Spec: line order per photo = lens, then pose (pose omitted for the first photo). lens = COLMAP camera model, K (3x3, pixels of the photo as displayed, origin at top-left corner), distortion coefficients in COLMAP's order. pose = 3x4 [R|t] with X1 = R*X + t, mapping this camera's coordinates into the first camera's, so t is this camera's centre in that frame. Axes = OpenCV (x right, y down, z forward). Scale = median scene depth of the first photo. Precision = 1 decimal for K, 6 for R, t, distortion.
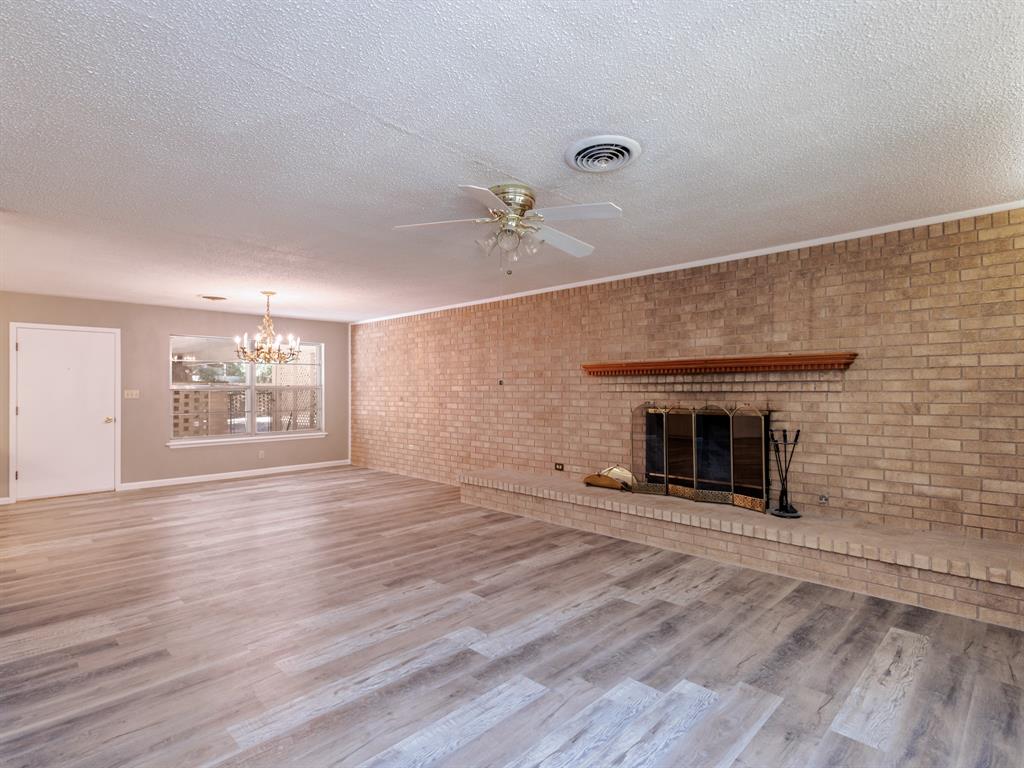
lens RADIAL K [[532.1, 0, 508.8], [0, 532.1, 377.5], [0, 0, 1]] dist [0.012388, -0.003809]
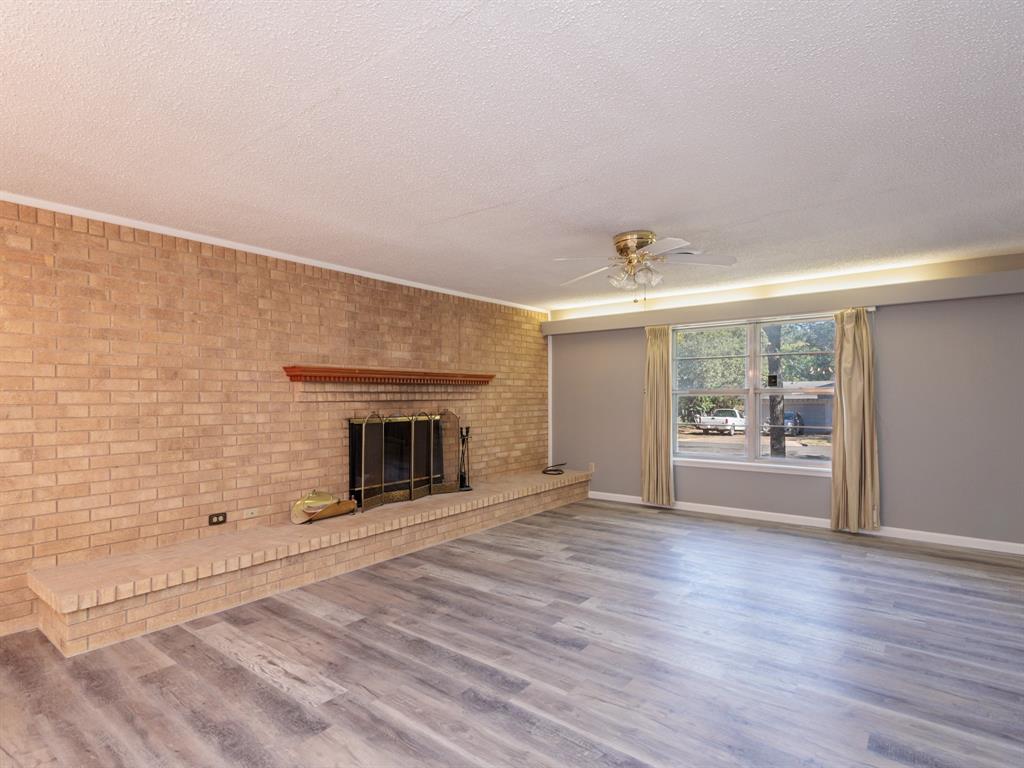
lens RADIAL K [[532.1, 0, 522.3], [0, 532.1, 397.3], [0, 0, 1]] dist [0.012388, -0.003809]
pose [[-0.132435, 0.002781, 0.991188, -0.781187], [-0.015499, 0.999868, -0.004876, 0.022627], [-0.991071, -0.016008, -0.132374, 0.940641]]
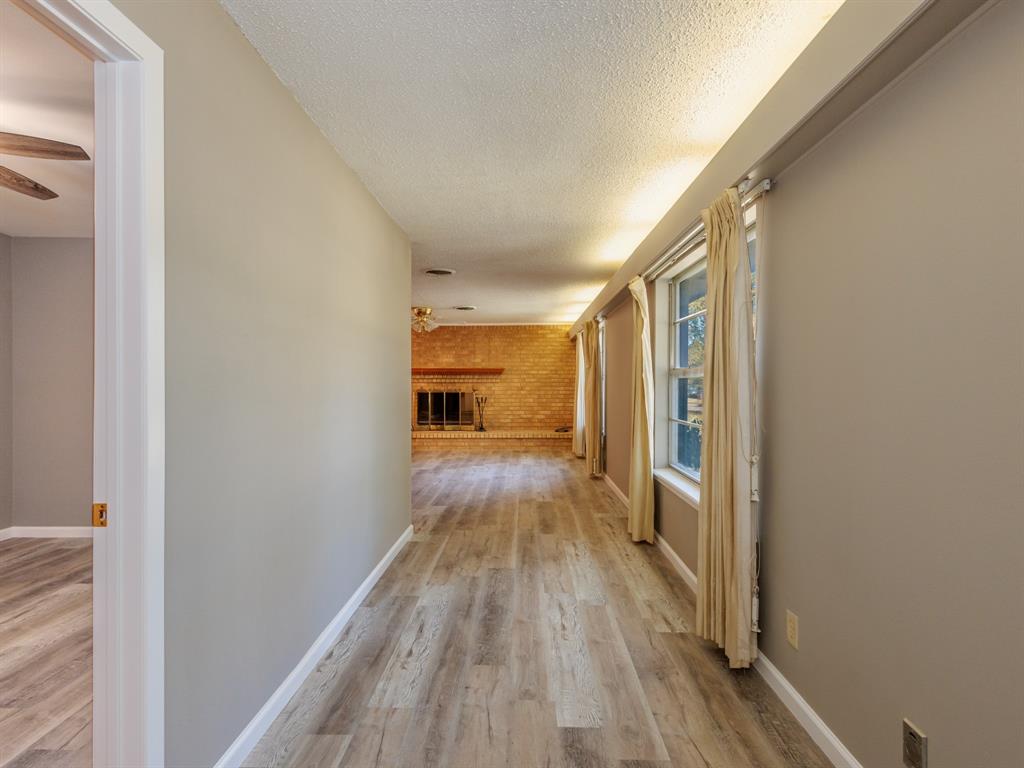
lens RADIAL K [[532.1, 0, 513.5], [0, 532.1, 384.7], [0, 0, 1]] dist [0.012388, -0.003809]
pose [[0.714788, 0.002774, 0.699336, -1.042687], [-0.018218, 0.999727, 0.014655, -0.002146], [-0.699104, -0.023216, 0.714643, -0.833390]]
